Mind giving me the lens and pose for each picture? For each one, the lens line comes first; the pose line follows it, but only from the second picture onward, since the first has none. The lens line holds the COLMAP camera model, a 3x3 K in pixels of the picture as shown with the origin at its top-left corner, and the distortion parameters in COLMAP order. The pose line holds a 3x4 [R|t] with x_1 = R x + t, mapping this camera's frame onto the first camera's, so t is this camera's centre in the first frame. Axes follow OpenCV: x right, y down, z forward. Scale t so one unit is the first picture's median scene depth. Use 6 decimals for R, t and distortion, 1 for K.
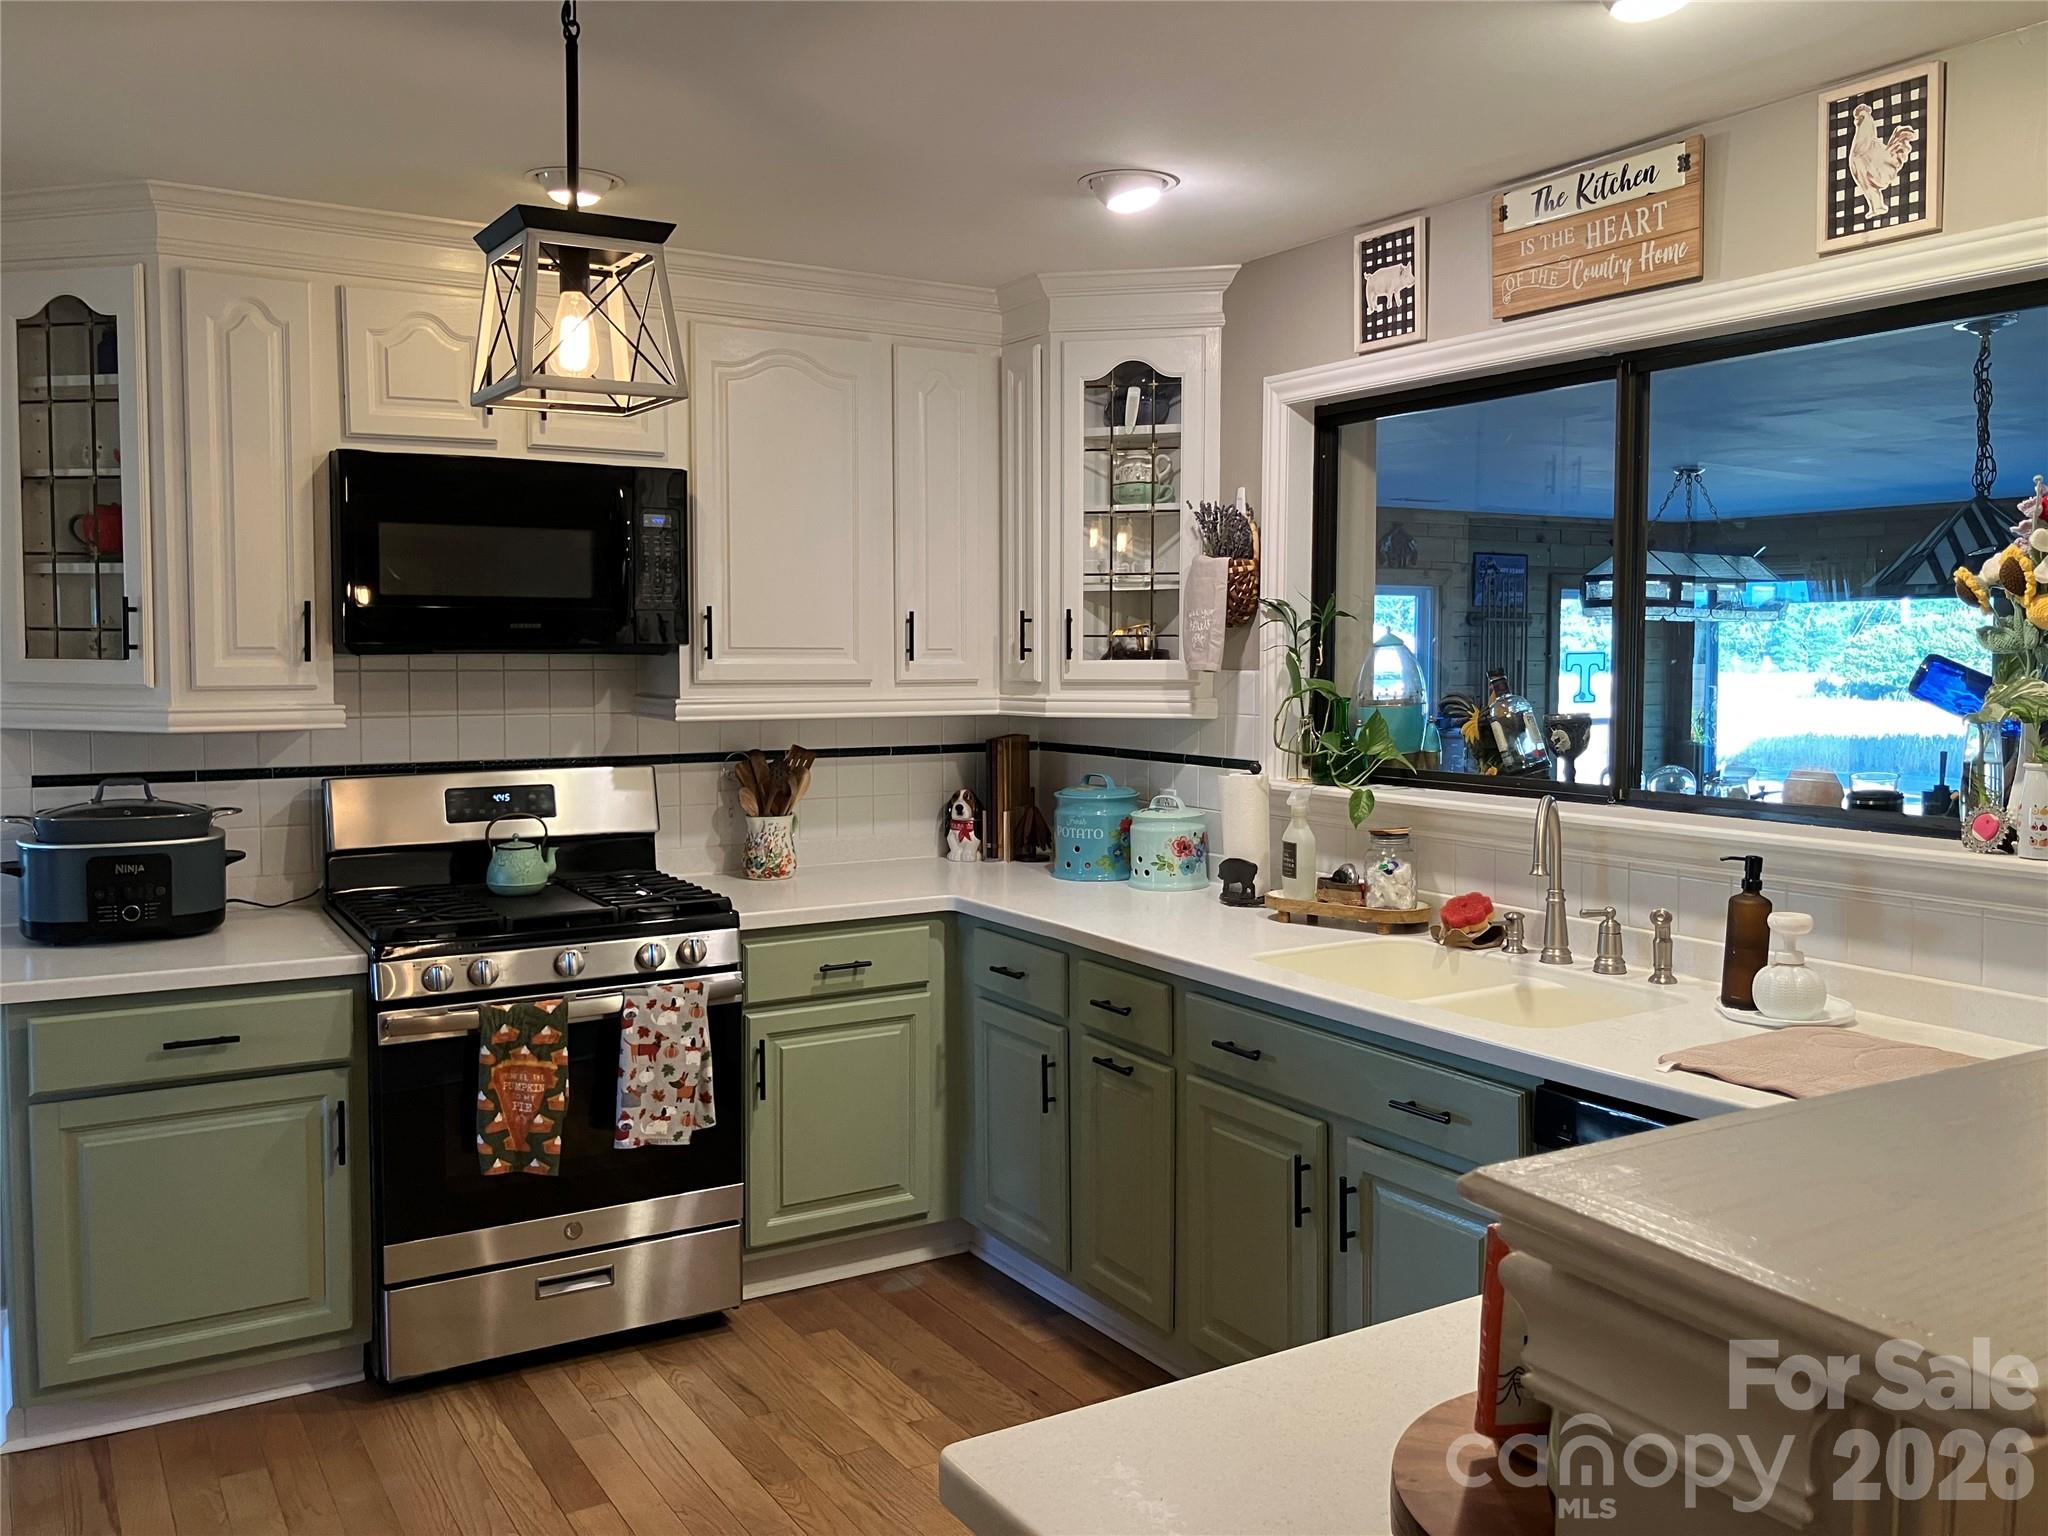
lens RADIAL K [[1699.6, 0, 1032.5], [0, 1699.6, 729.9], [0, 0, 1]] dist [-0.001528, -0.008041]
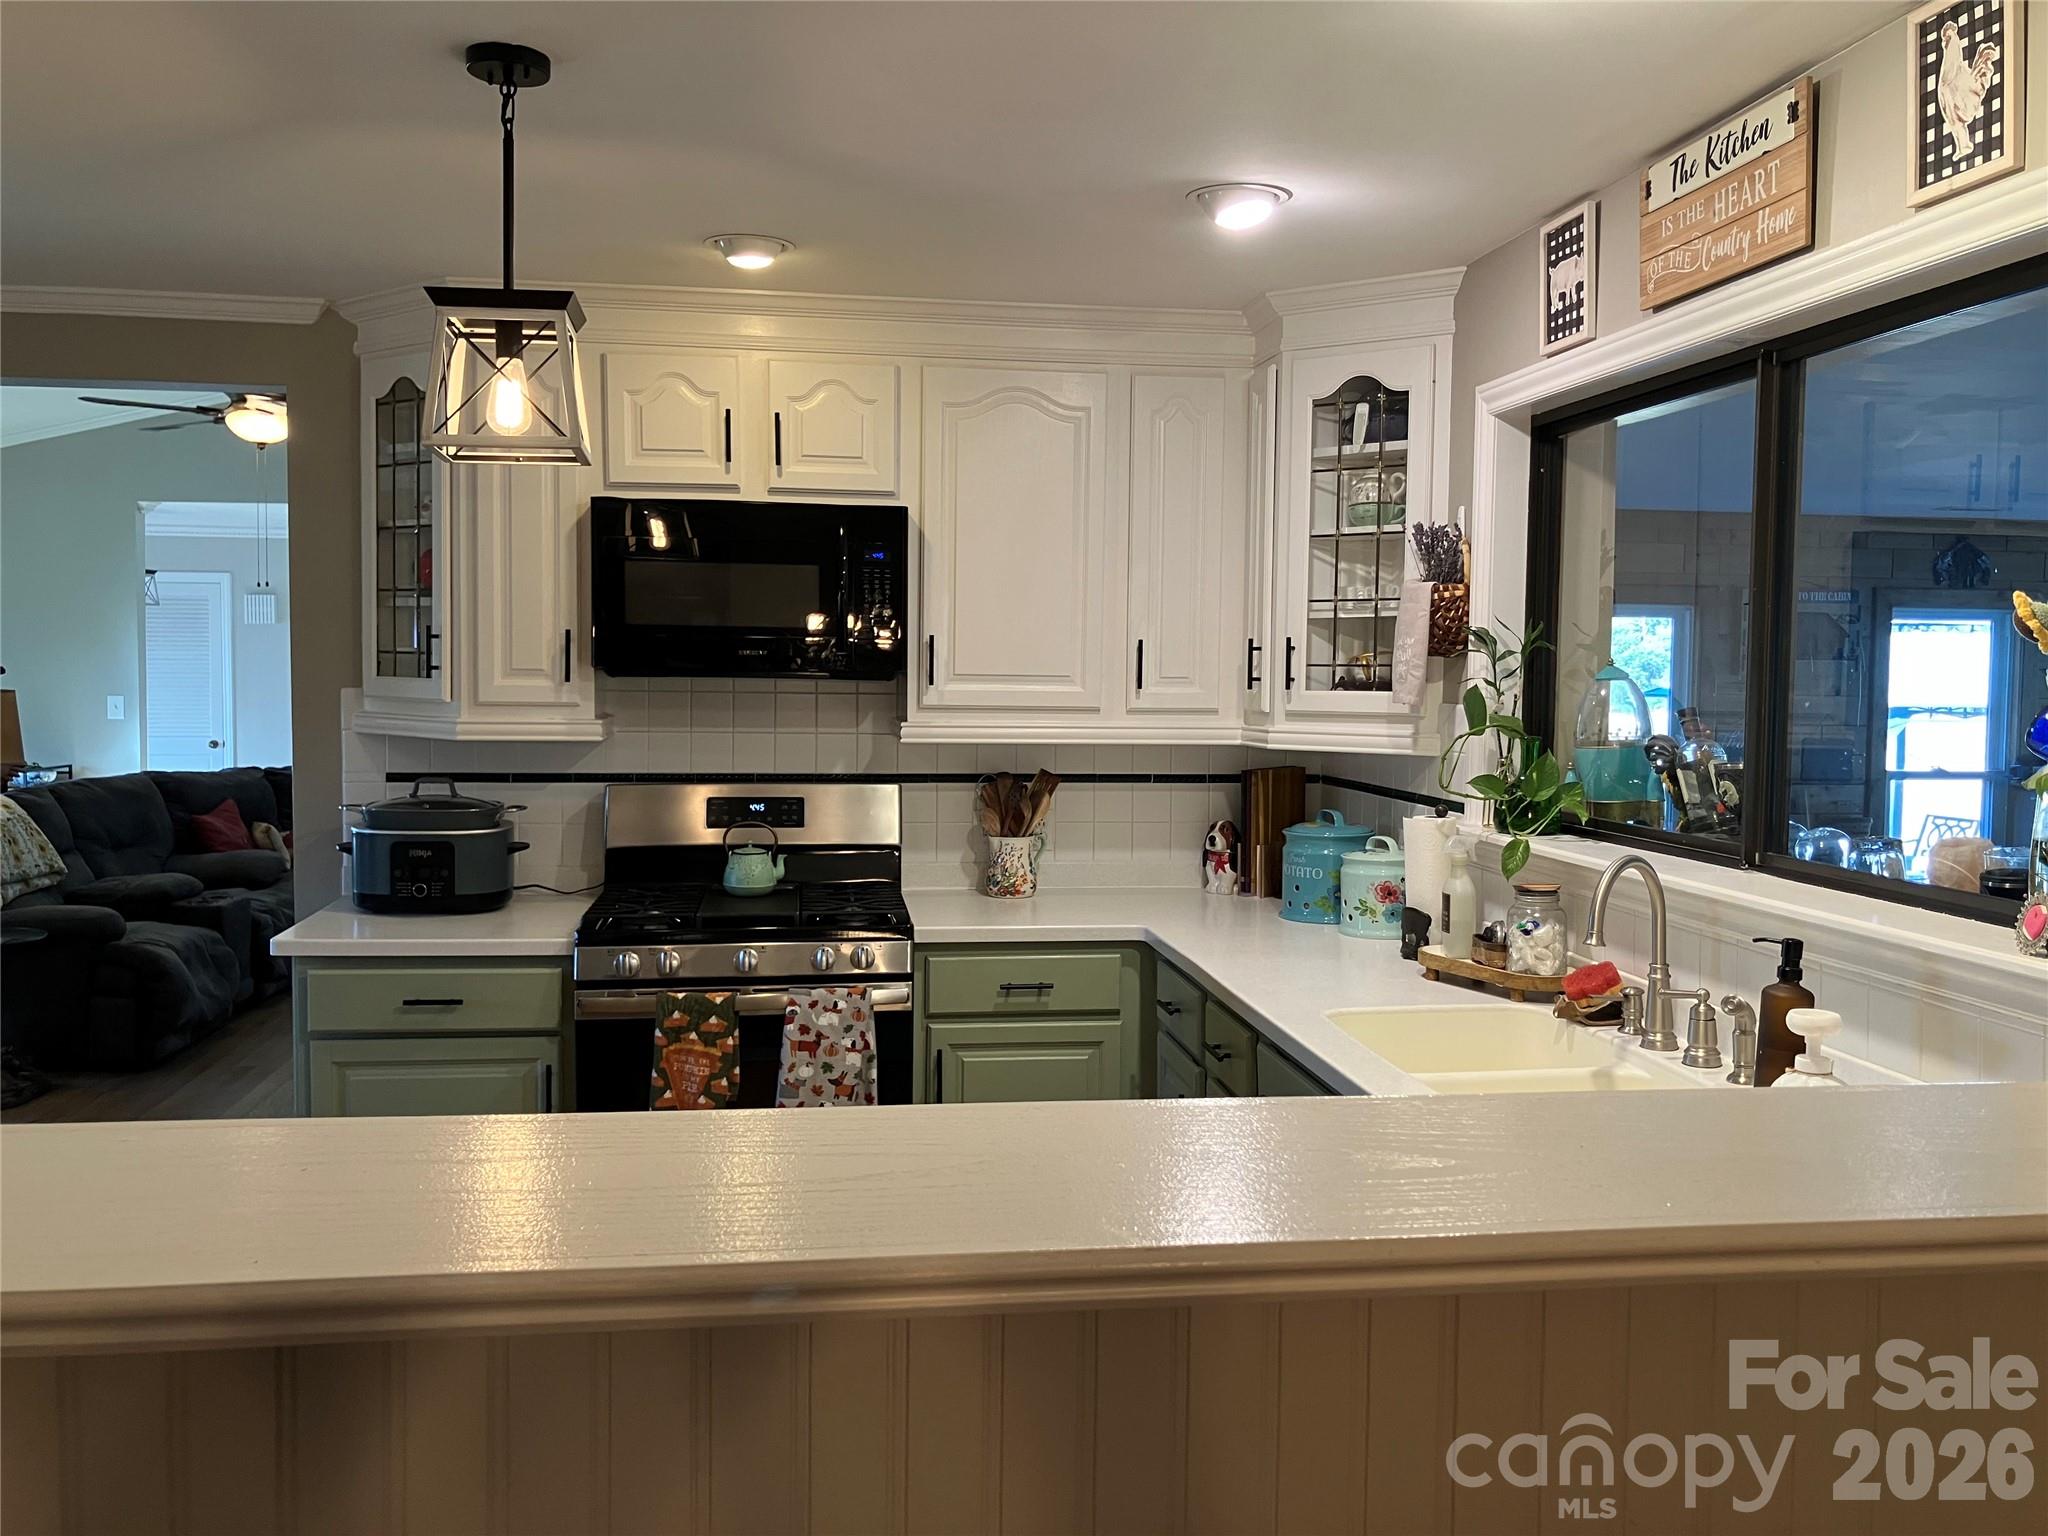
lens RADIAL K [[1692.9, 0, 1014.1], [0, 1692.9, 732.4], [0, 0, 1]] dist [0.047829, -0.085738]
pose [[0.916483, 0.025274, -0.399275, 0.309043], [-0.030266, 0.999523, -0.006202, -0.007764], [0.398927, 0.017768, 0.916810, 0.062015]]
